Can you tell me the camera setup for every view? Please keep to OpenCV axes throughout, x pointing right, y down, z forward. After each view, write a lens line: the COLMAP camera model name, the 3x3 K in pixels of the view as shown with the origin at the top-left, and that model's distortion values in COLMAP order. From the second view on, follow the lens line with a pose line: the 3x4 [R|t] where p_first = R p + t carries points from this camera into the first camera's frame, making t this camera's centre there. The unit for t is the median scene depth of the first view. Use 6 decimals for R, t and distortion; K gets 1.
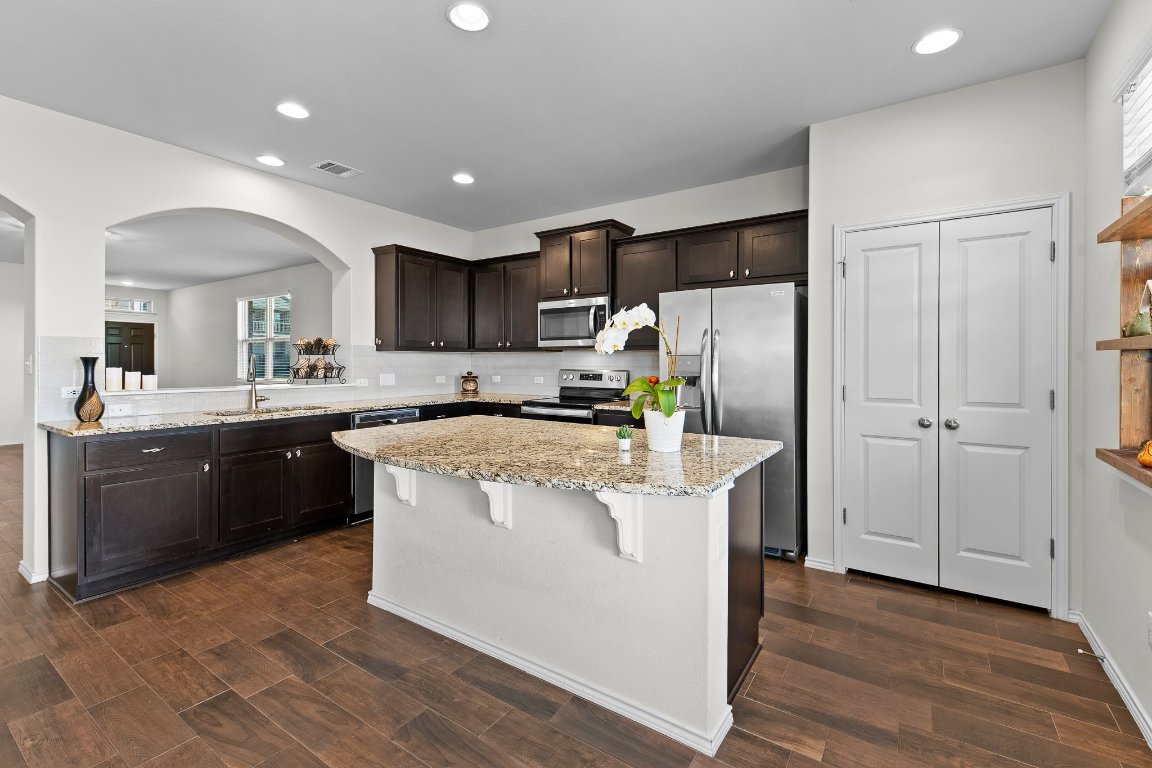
lens RADIAL K [[510.7, 0, 582.3], [0, 510.7, 362.2], [0, 0, 1]] dist [0.003548, -0.003018]
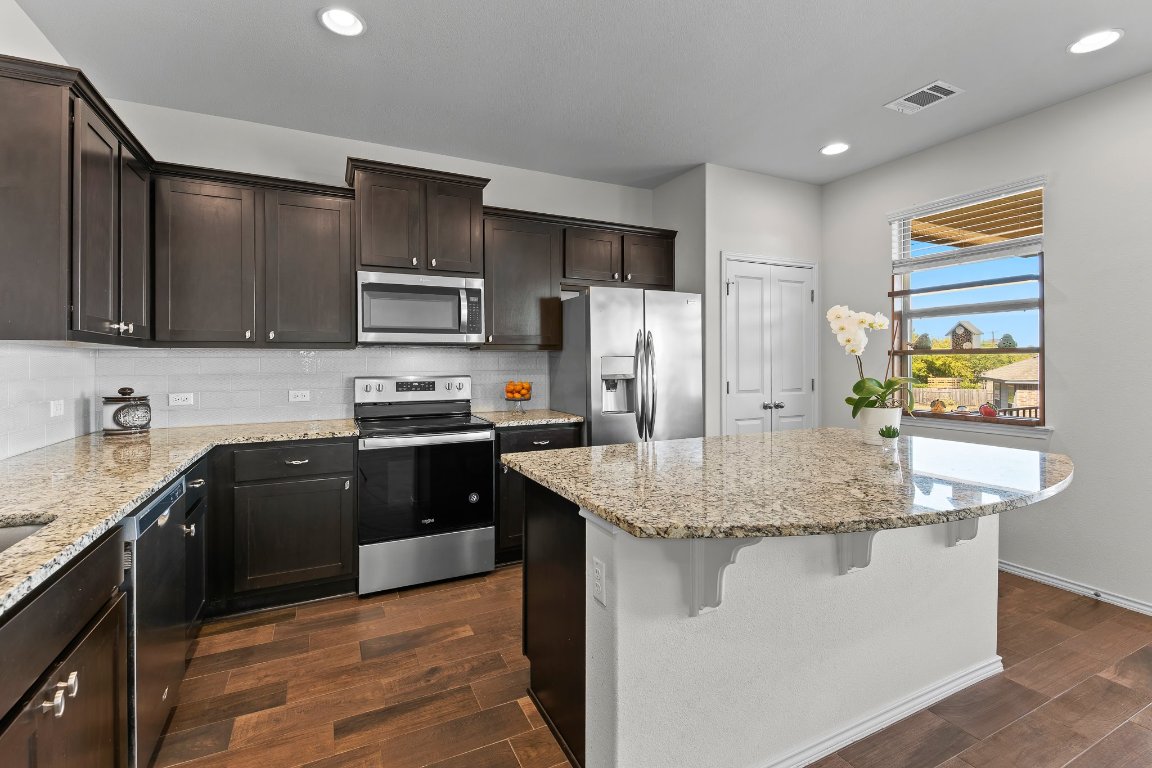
lens RADIAL K [[510.7, 0, 582.3], [0, 510.7, 362.5], [0, 0, 1]] dist [0.003548, -0.003018]
pose [[0.501041, -0.004840, 0.865410, -0.519818], [0.006163, 0.999979, 0.002025, -0.004503], [-0.865402, 0.004319, 0.501060, 0.475276]]
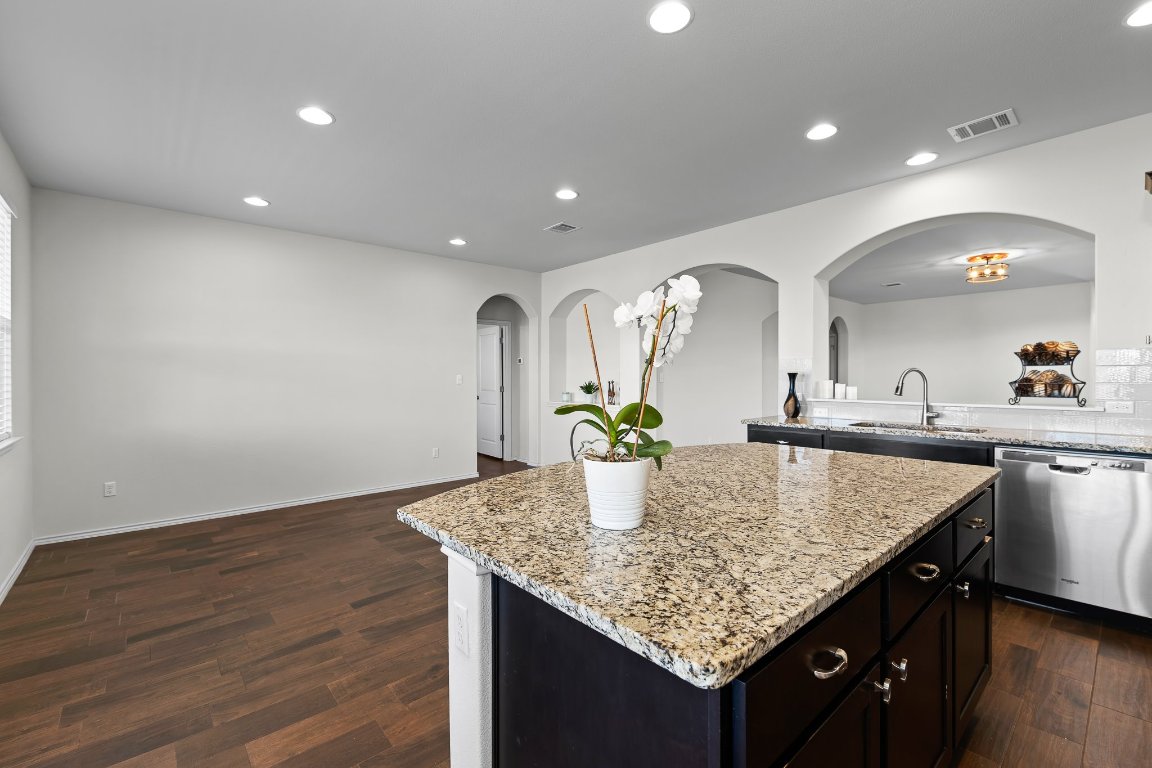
lens RADIAL K [[497.4, 0, 586.6], [0, 497.4, 373.5], [0, 0, 1]] dist [0.012935, -0.005761]
pose [[-0.256172, -0.003657, -0.966624, 0.357459], [0.006126, 0.999967, -0.005406, -0.002611], [0.966612, -0.007307, -0.256141, 0.538153]]
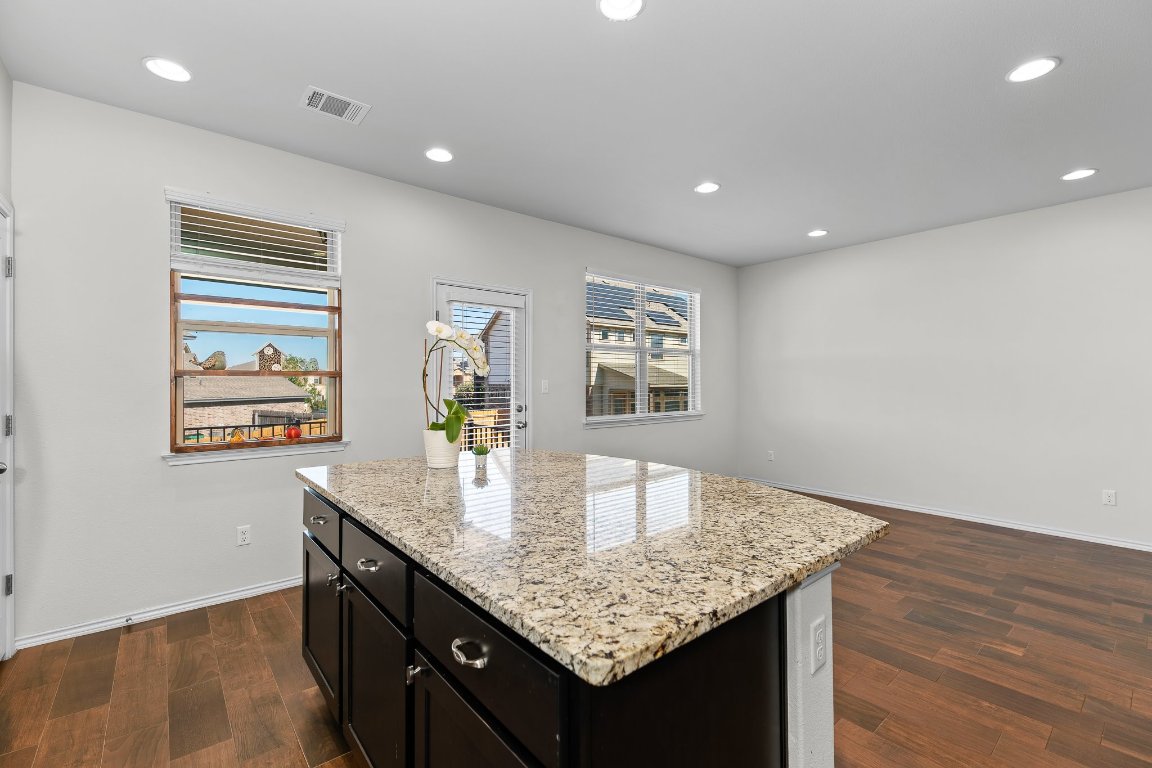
lens RADIAL K [[497.4, 0, 577.9], [0, 497.4, 379.0], [0, 0, 1]] dist [0.012935, -0.005761]
pose [[-0.959808, 0.004081, 0.280628, -0.191666], [0.002190, 0.999973, -0.007052, -0.002061], [-0.280649, -0.006154, -0.959791, 0.912859]]
